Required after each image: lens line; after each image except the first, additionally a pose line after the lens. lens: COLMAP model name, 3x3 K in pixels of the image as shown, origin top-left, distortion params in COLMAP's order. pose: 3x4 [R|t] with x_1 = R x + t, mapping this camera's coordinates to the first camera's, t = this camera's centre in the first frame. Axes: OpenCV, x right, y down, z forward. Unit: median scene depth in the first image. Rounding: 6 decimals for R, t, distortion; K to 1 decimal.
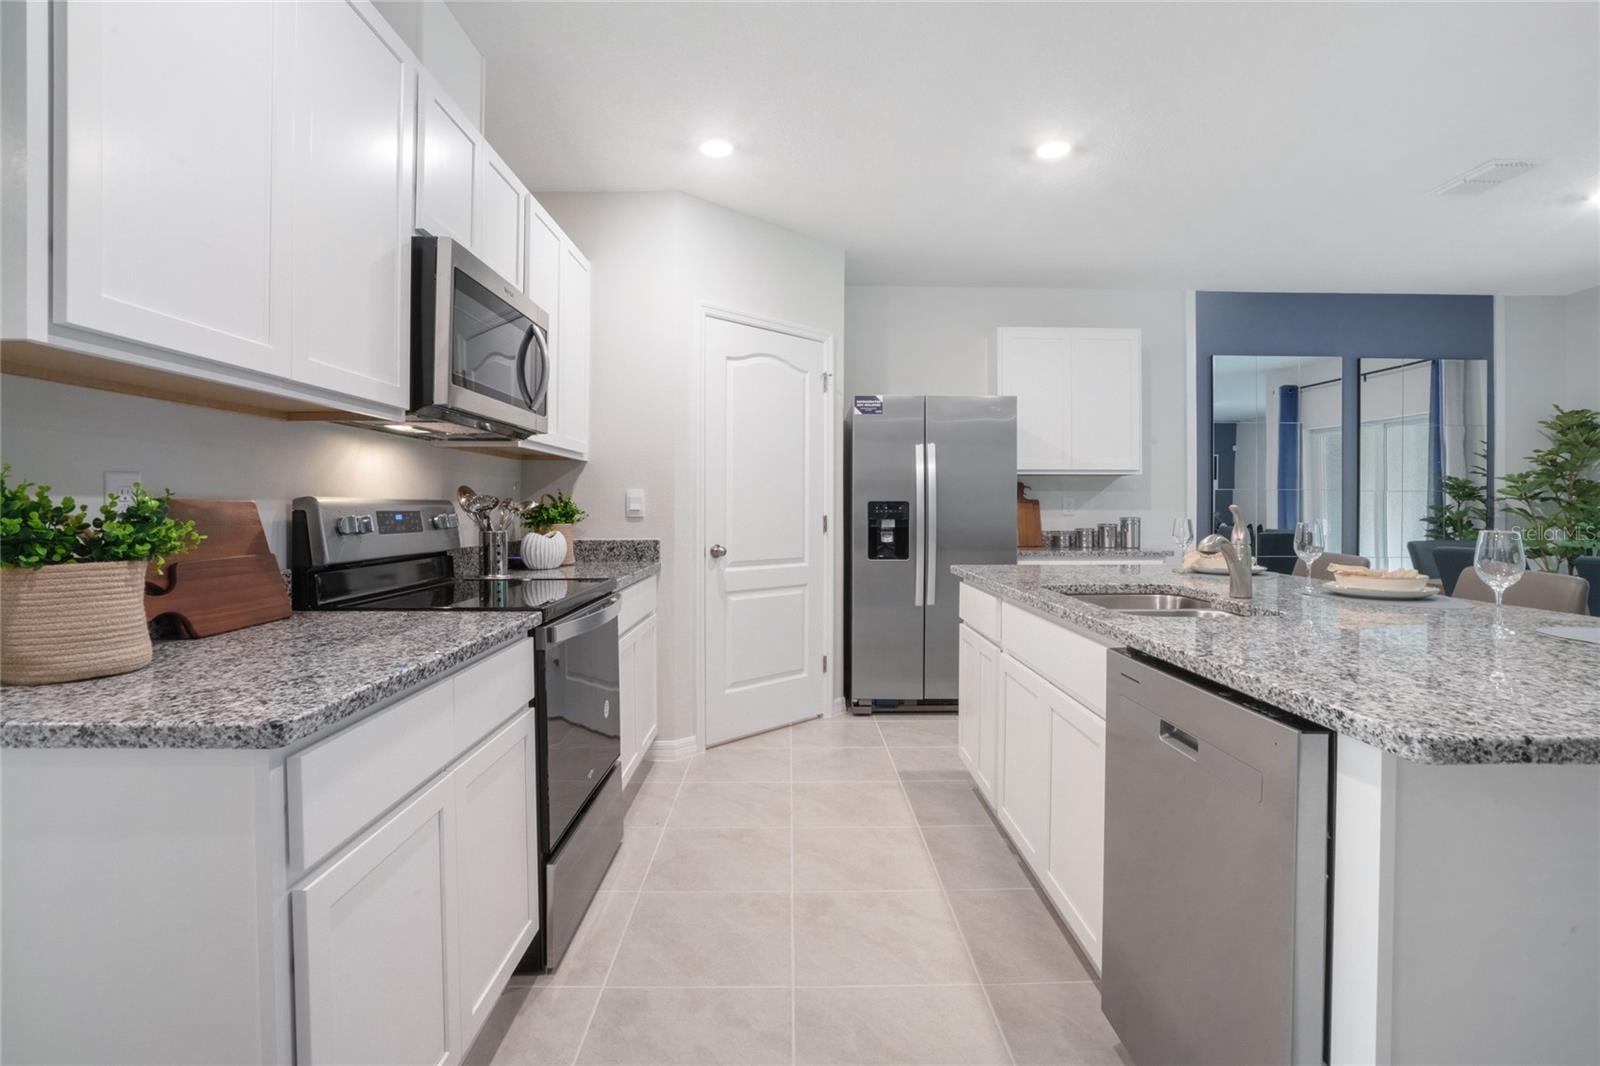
lens RADIAL K [[755.5, 0, 796.6], [0, 755.5, 515.5], [0, 0, 1]] dist [-0.006160, 0.001211]
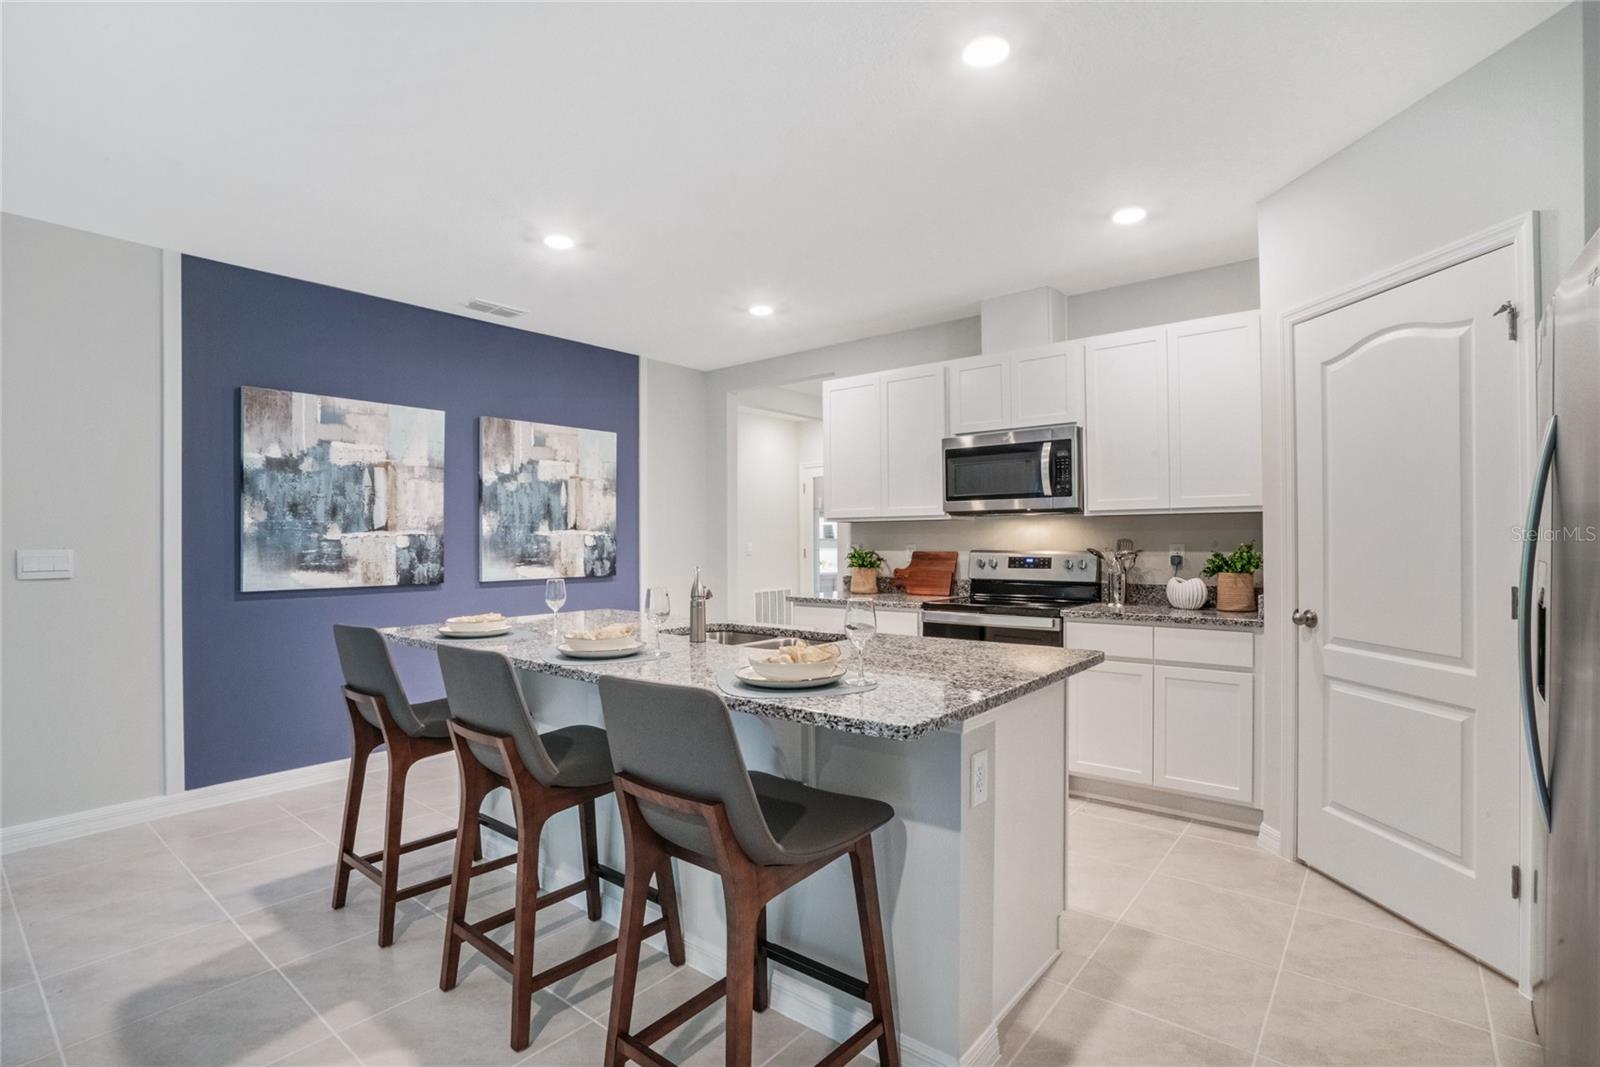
lens RADIAL K [[755.5, 0, 801.5], [0, 755.5, 539.3], [0, 0, 1]] dist [-0.006160, 0.001211]
pose [[-0.630255, 0.001813, -0.776386, 0.778095], [-0.003442, 0.999981, 0.005129, -0.034524], [0.776380, 0.005905, -0.630237, 1.015518]]
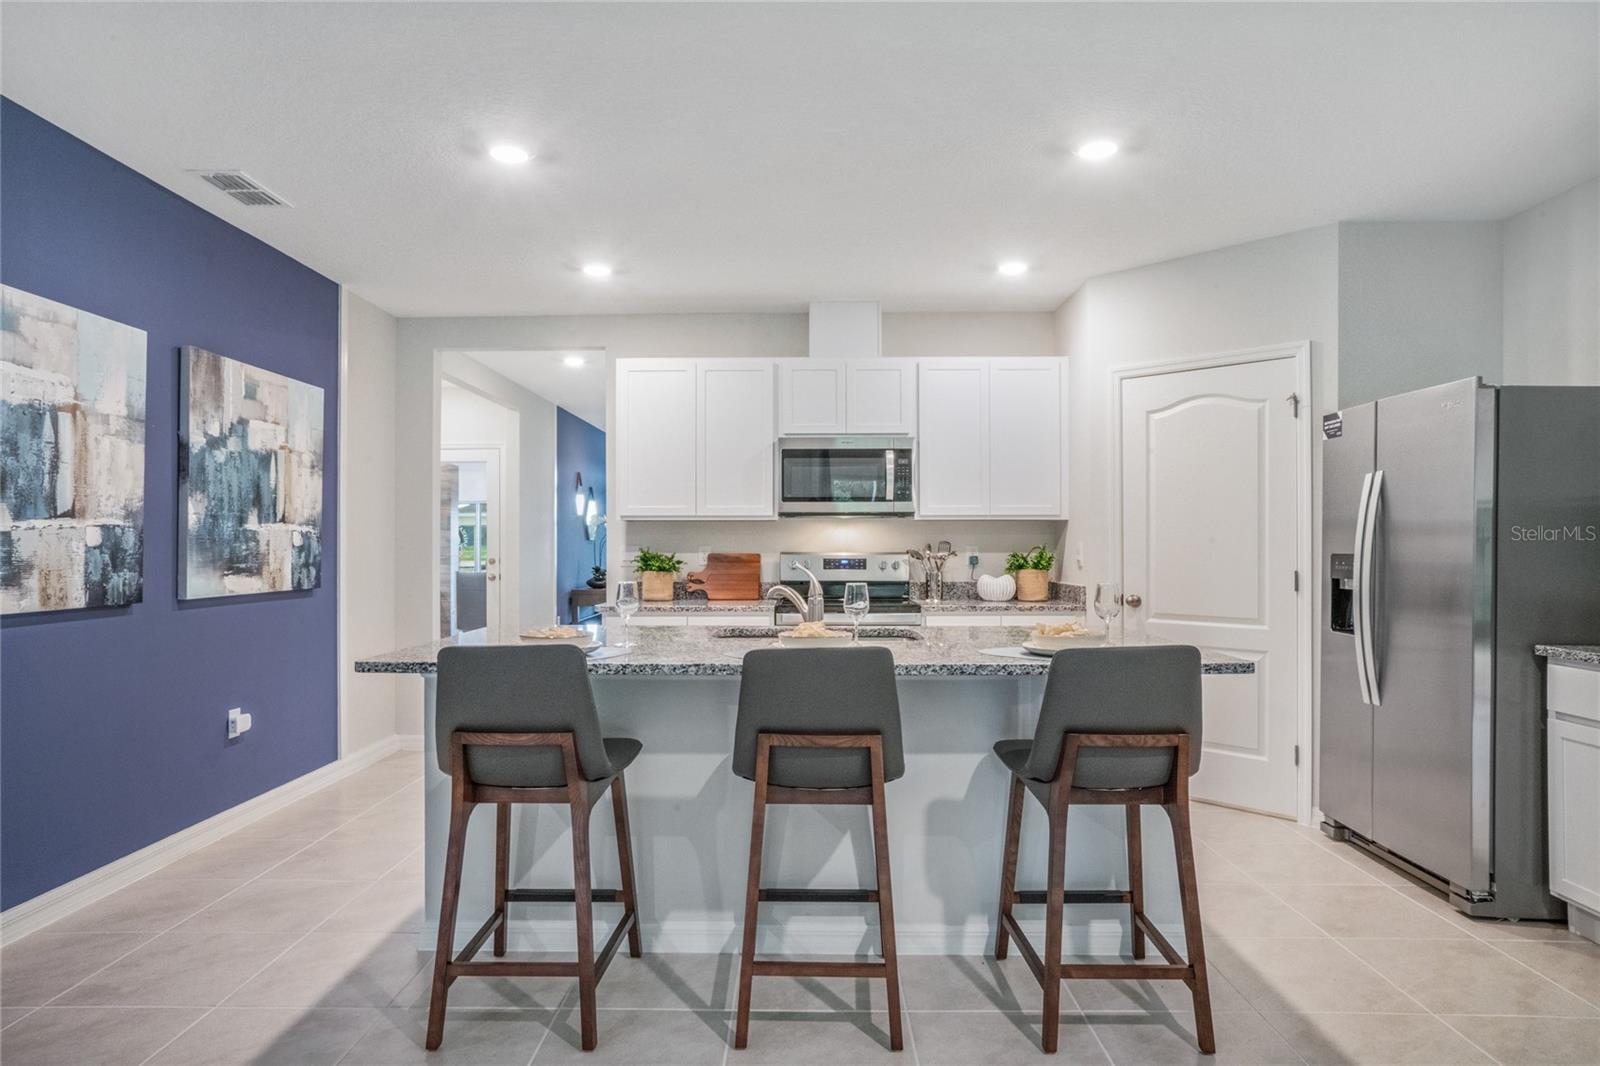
lens RADIAL K [[873.0, 0, 792.9], [0, 873.0, 544.0], [0, 0, 1]] dist [-0.032684, 0.003864]
pose [[-0.018974, -0.002203, -0.999818, 1.037583], [-0.011032, 0.999937, -0.001994, -0.022289], [0.999759, 0.010992, -0.018997, 0.515190]]
